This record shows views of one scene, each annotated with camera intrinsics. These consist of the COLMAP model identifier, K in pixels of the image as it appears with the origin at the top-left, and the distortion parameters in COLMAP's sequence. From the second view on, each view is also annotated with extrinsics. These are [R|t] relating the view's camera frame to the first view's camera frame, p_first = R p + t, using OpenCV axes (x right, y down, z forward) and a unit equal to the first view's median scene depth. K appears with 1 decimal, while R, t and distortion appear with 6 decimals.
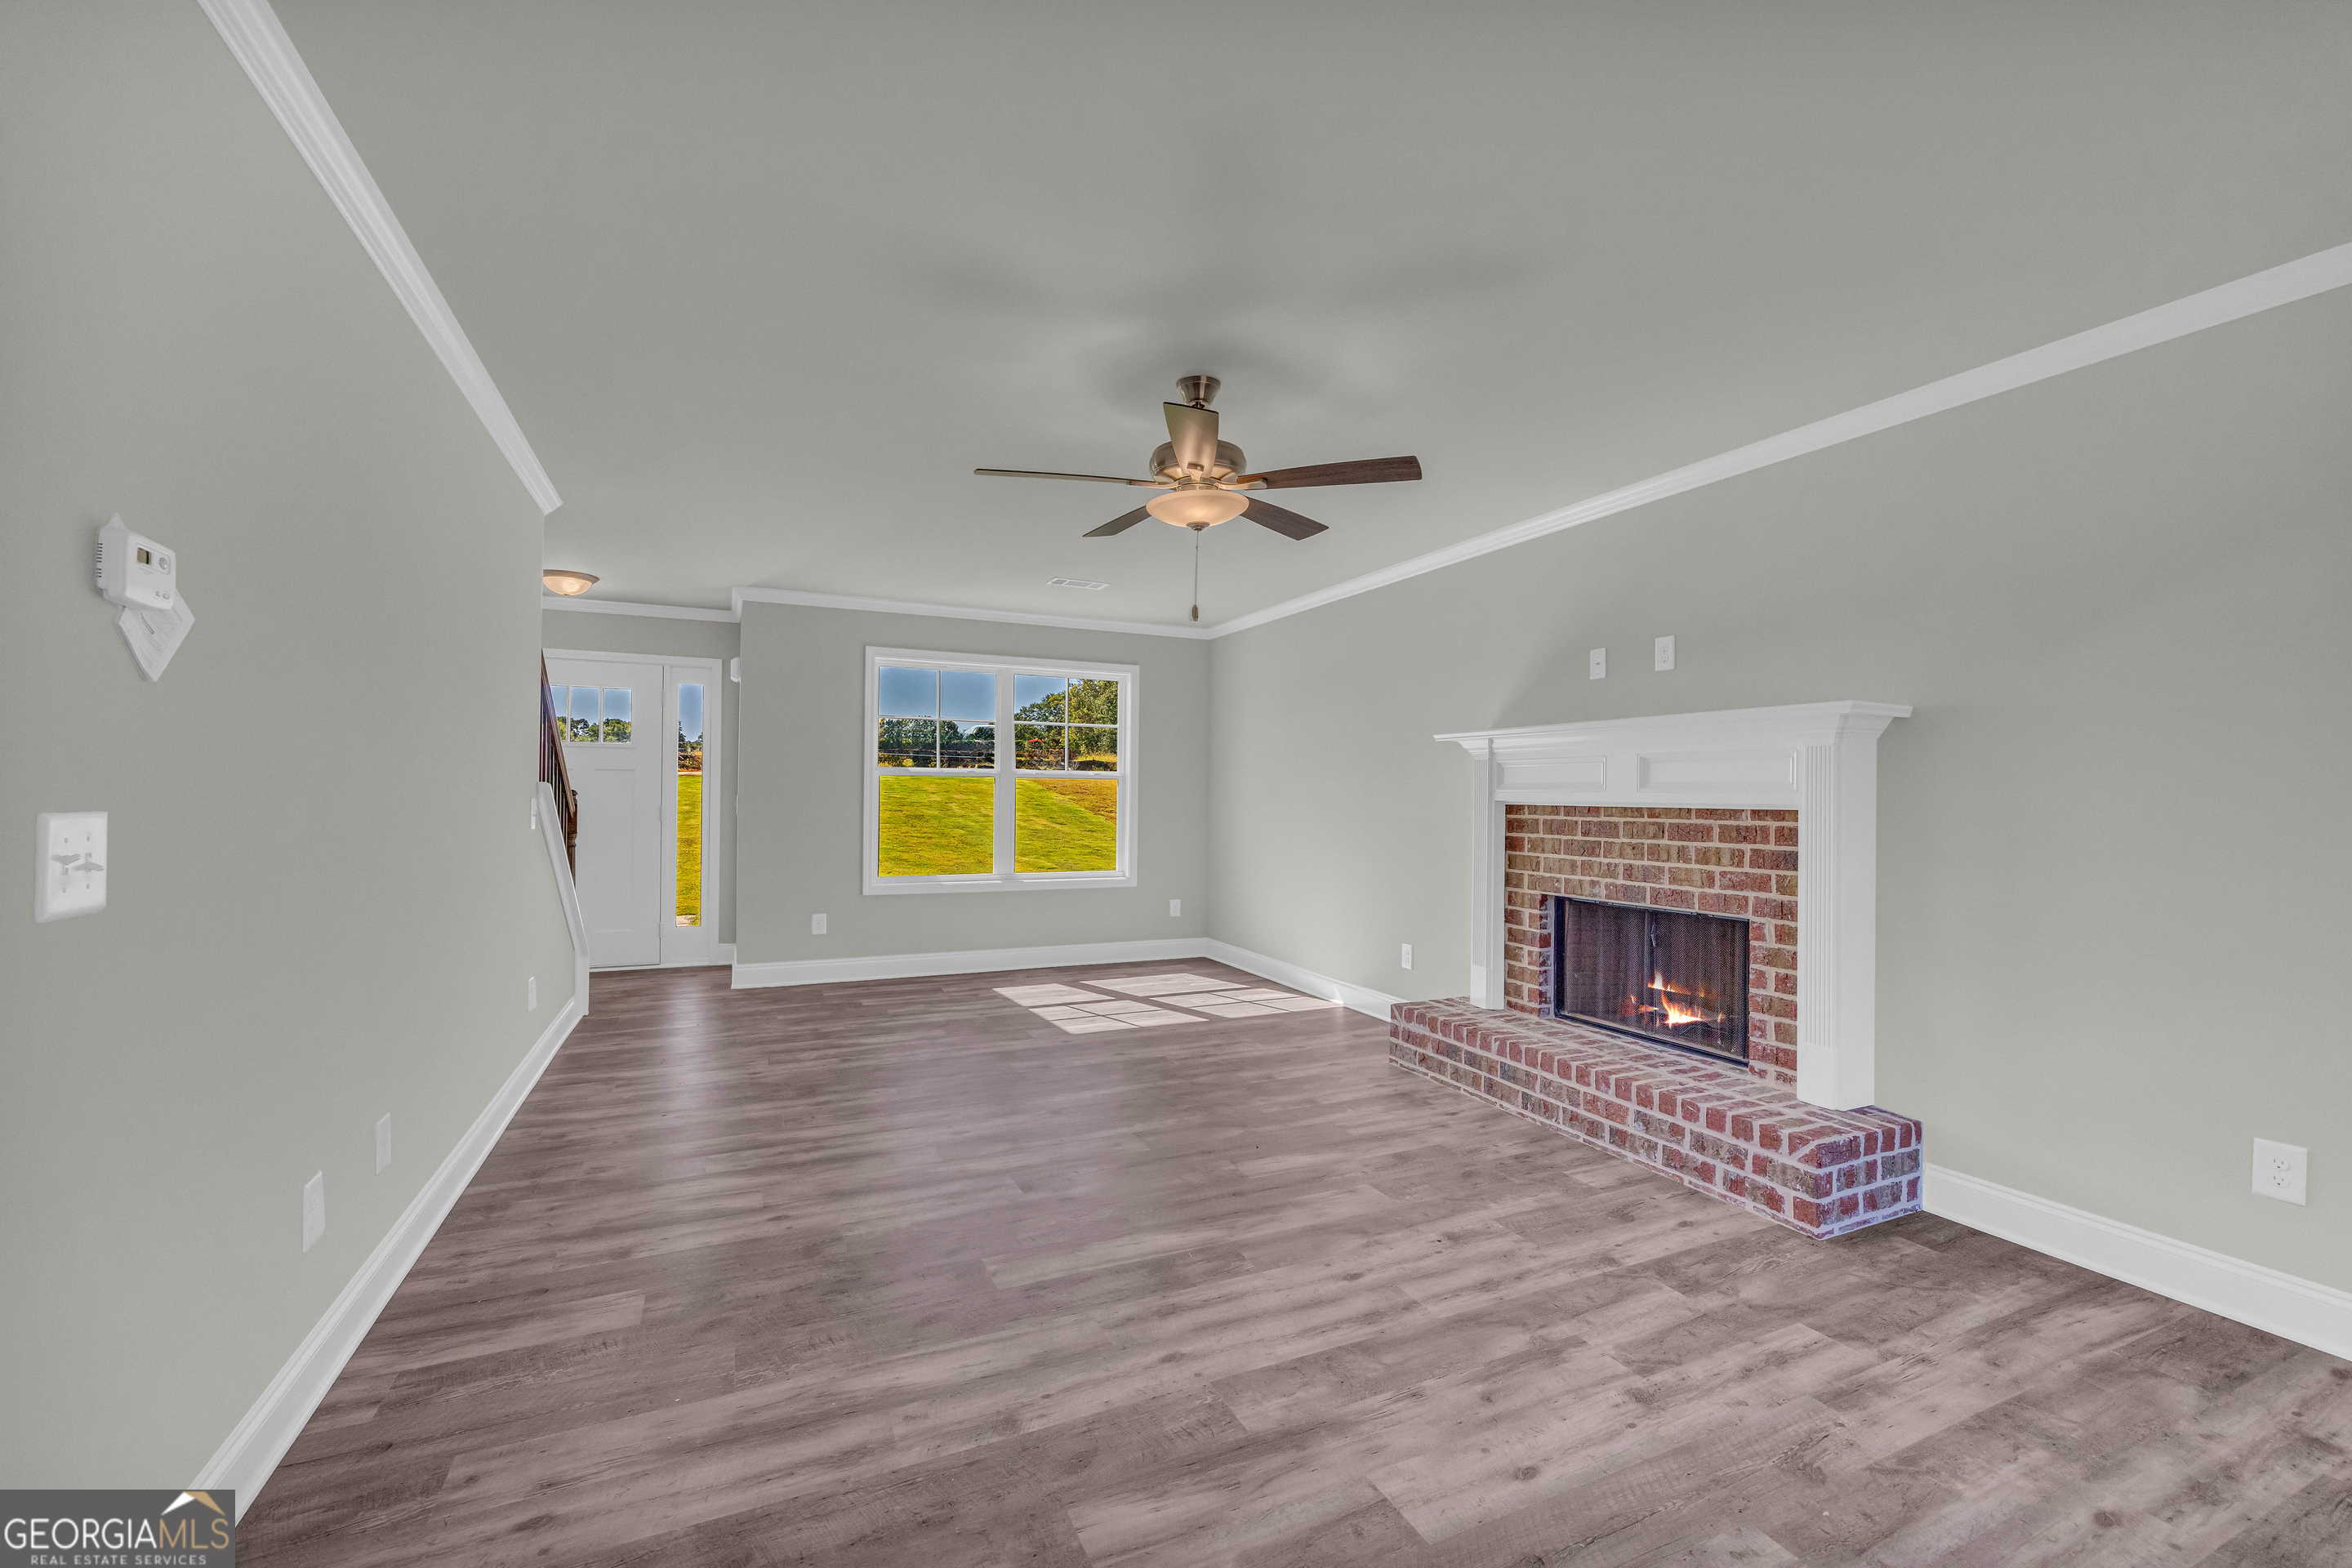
lens RADIAL K [[960.4, 0, 1179.1], [0, 960.4, 789.2], [0, 0, 1]] dist [-0.001841, -0.000088]
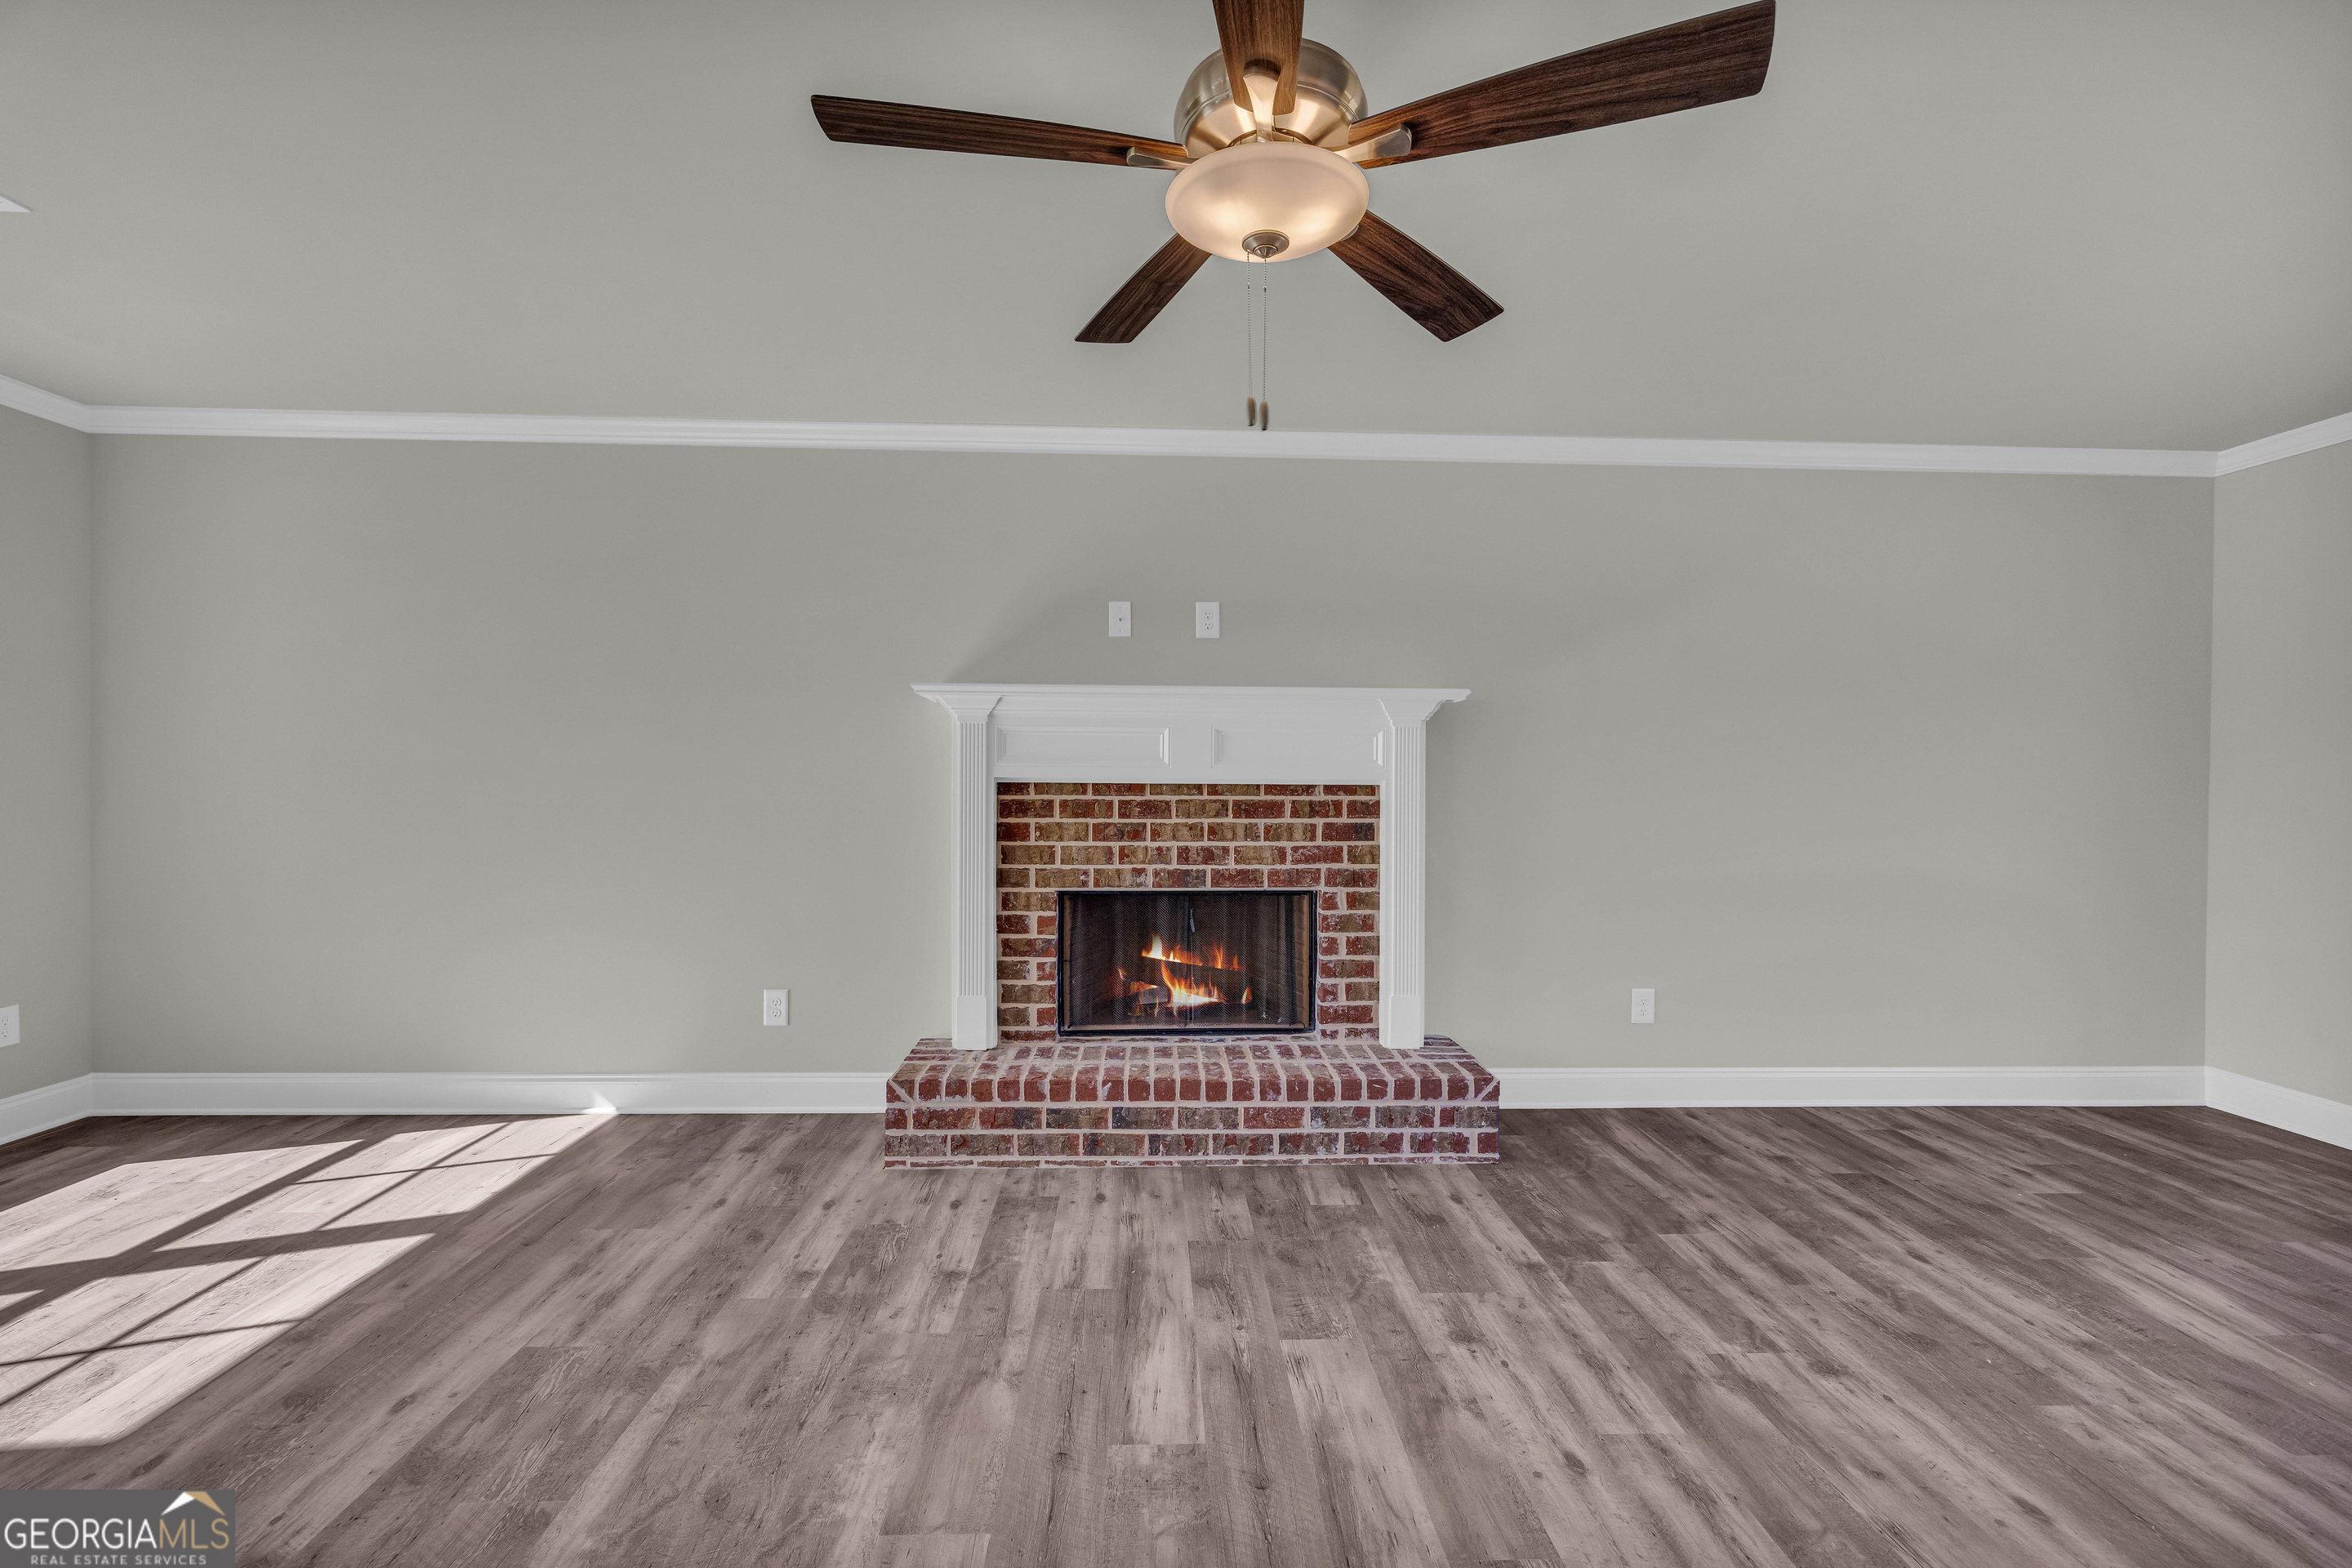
lens RADIAL K [[952.8, 0, 1175.2], [0, 952.8, 789.9], [0, 0, 1]] dist [-0.001746, 0.000221]
pose [[0.386842, -0.021570, 0.921894, -0.399263], [-0.008833, 0.999594, 0.027094, -0.000053], [-0.922104, -0.018625, 0.386494, 0.717790]]
